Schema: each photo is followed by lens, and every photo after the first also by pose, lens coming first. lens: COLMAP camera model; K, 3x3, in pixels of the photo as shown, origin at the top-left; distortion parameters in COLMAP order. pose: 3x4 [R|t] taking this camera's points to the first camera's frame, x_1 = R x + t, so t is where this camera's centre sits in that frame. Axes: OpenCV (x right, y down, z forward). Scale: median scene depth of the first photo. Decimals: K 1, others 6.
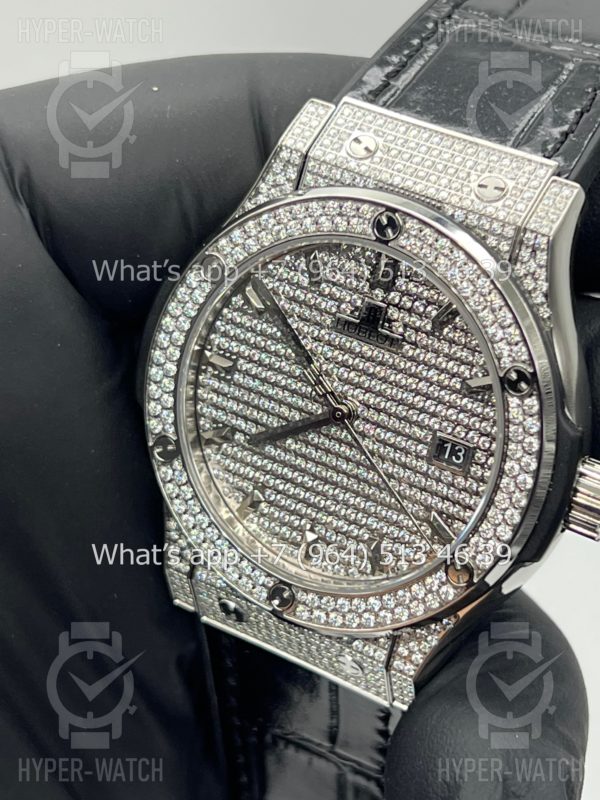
lens RADIAL K [[1875.6, 0, 300.0], [0, 1875.6, 400.0], [0, 0, 1]] dist [0.230011, -0.010878]
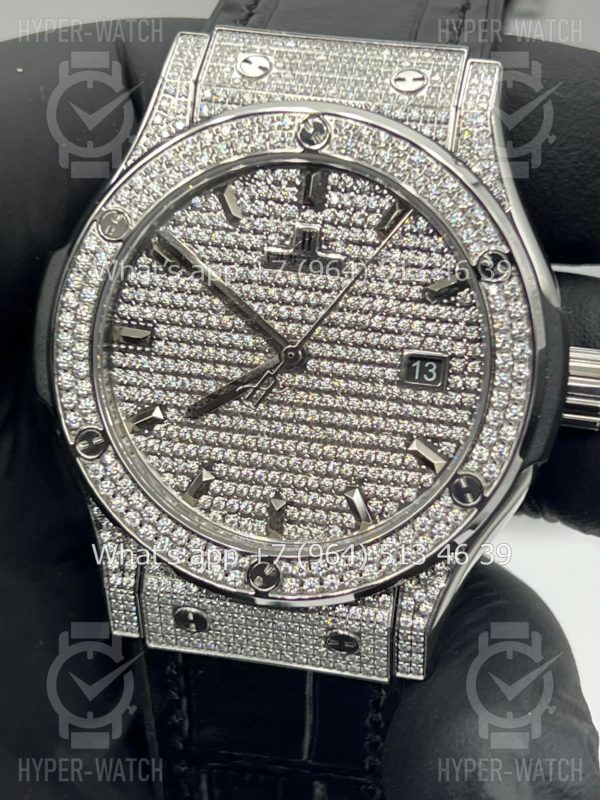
lens RADIAL K [[1875.6, 0, 300.0], [0, 1875.6, 400.0], [0, 0, 1]] dist [0.230011, -0.010878]
pose [[0.946095, -0.169620, 0.275923, -0.224902], [0.208473, 0.970886, -0.117980, 0.134346], [-0.247878, 0.169143, 0.953912, 0.146221]]
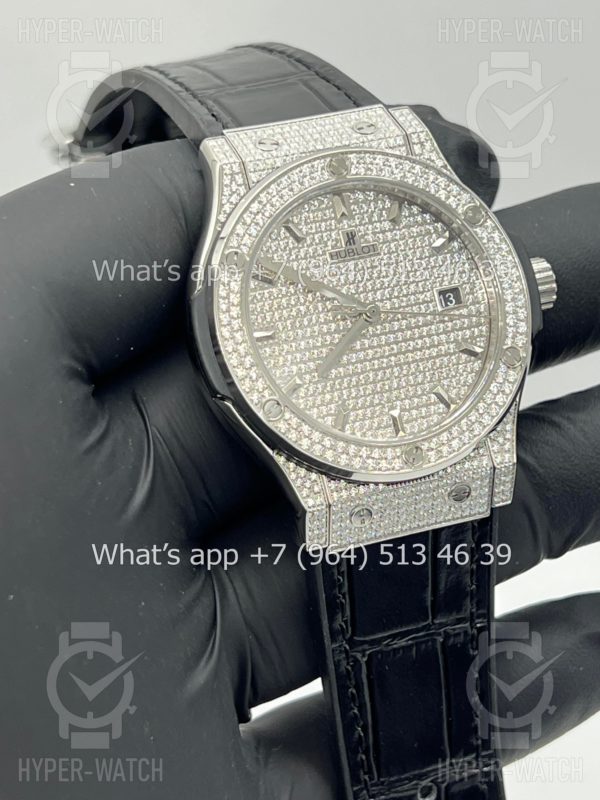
lens RADIAL K [[1875.6, 0, 300.0], [0, 1875.6, 400.0], [0, 0, 1]] dist [0.230011, -0.010878]
pose [[0.613920, -0.342452, 0.711217, -0.963225], [0.577349, 0.809226, -0.108722, 0.170634], [-0.538303, 0.477367, 0.694515, 0.141085]]
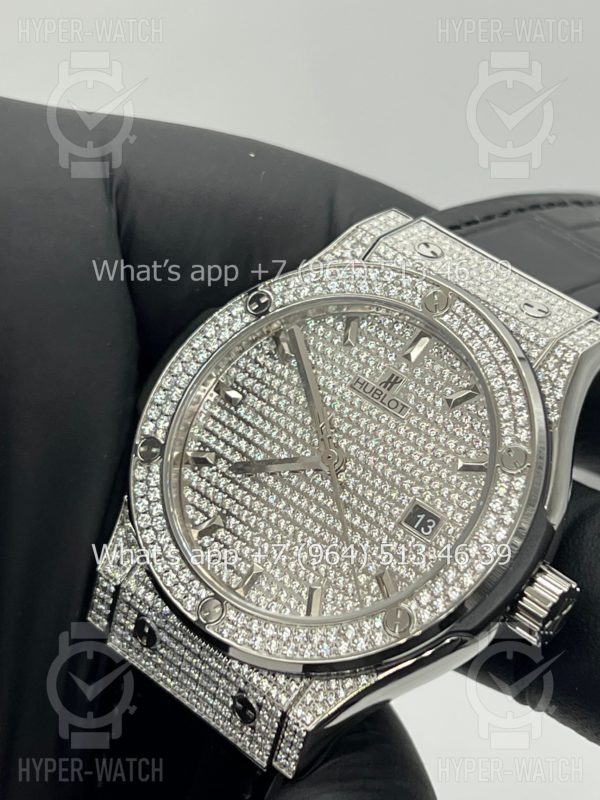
lens RADIAL K [[1875.6, 0, 300.0], [0, 1875.6, 400.0], [0, 0, 1]] dist [0.230011, -0.010878]
pose [[0.931370, 0.363739, 0.015610, -0.022102], [-0.331686, 0.865415, -0.375556, 0.372115], [-0.150114, 0.344604, 0.926668, 0.031260]]
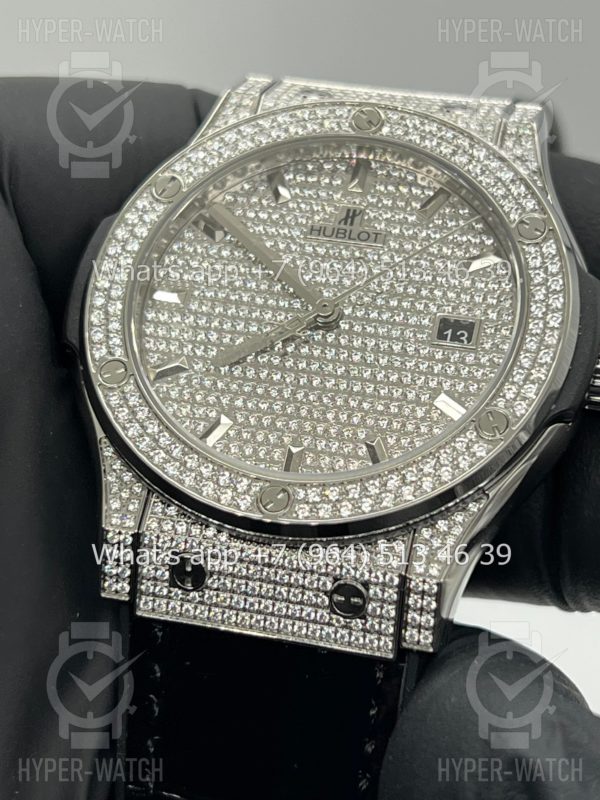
lens RADIAL K [[1875.6, 0, 300.0], [0, 1875.6, 400.0], [0, 0, 1]] dist [0.230011, -0.010878]
pose [[0.948180, 0.084074, 0.306407, -0.261687], [0.112827, 0.812415, -0.572059, 0.555246], [-0.297025, 0.576987, 0.760830, 0.340899]]
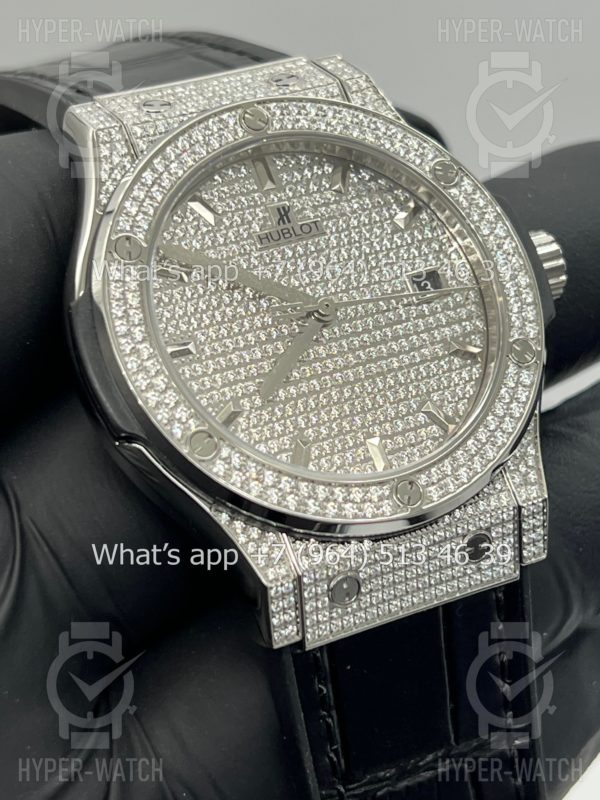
lens RADIAL K [[1875.6, 0, 300.0], [0, 1875.6, 400.0], [0, 0, 1]] dist [0.230011, -0.010878]
pose [[0.537909, -0.297430, 0.788790, -0.745652], [0.671458, 0.716912, -0.187569, 0.209710], [-0.509704, 0.630534, 0.585345, 0.477246]]
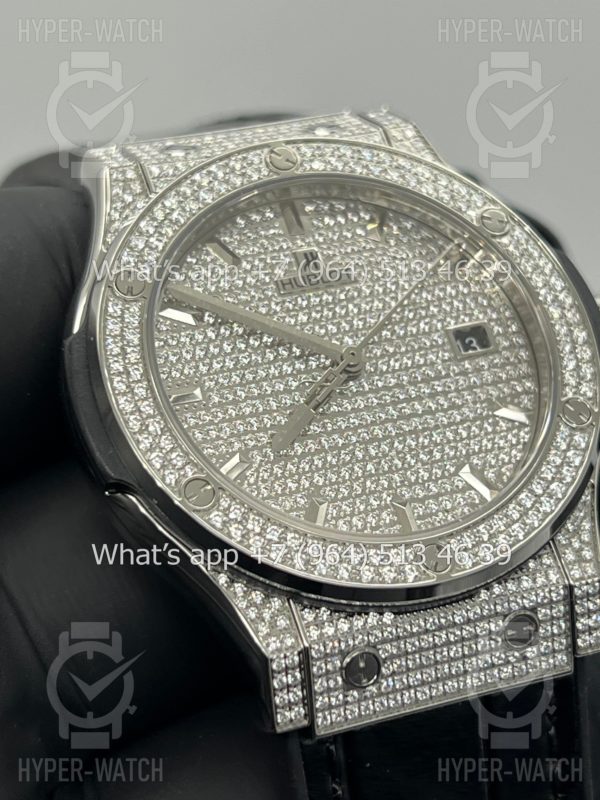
lens RADIAL K [[1875.6, 0, 300.0], [0, 1875.6, 400.0], [0, 0, 1]] dist [0.230011, -0.010878]
pose [[0.622042, -0.176961, 0.762724, -0.644013], [0.631989, 0.688541, -0.355671, 0.307905], [-0.462227, 0.703275, 0.540139, 0.561105]]
